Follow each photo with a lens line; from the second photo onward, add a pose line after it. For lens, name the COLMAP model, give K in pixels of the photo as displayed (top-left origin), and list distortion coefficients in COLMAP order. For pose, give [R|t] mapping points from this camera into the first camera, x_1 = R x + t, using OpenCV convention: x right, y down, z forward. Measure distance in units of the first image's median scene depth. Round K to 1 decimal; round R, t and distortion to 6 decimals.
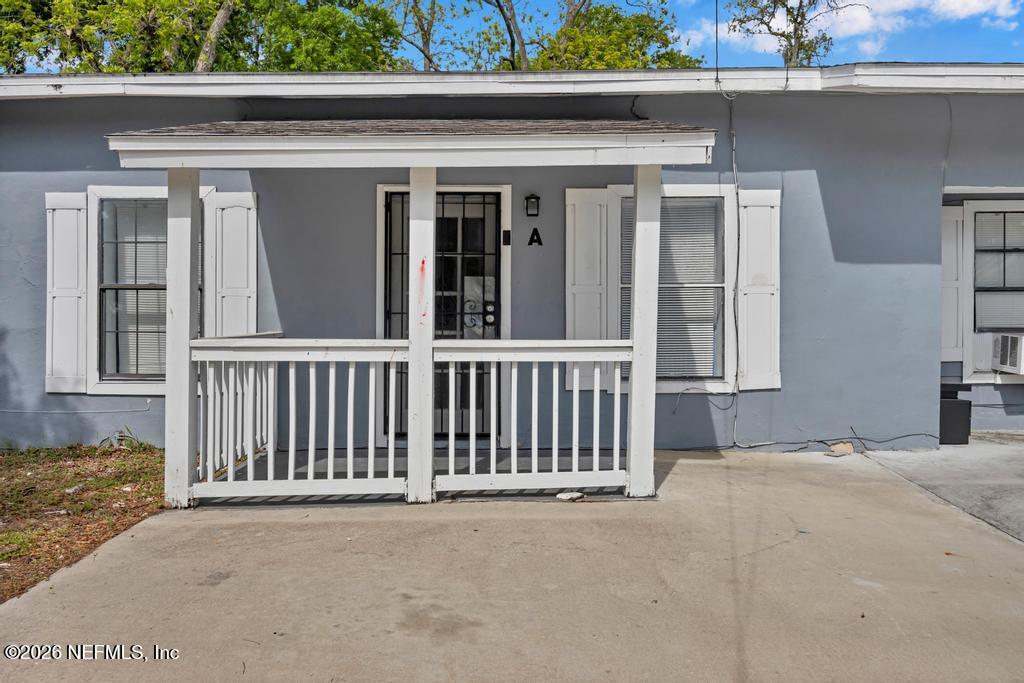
lens RADIAL K [[746.6, 0, 504.5], [0, 746.6, 335.4], [0, 0, 1]] dist [-0.008540, -0.002505]
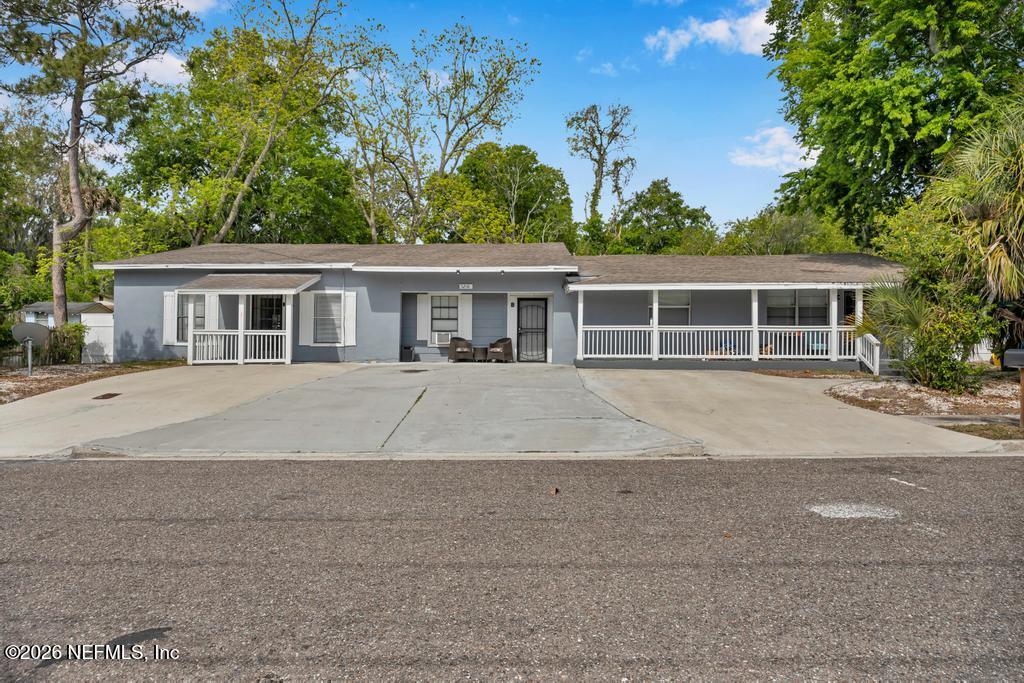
lens RADIAL K [[607.7, 0, 508.5], [0, 607.7, 337.1], [0, 0, 1]] dist [-0.015054, 0.005018]
pose [[0.999367, 0.008890, -0.034451, 1.243813], [-0.009209, 0.999916, -0.009126, 0.050825], [0.034367, 0.009437, 0.999365, -2.014347]]
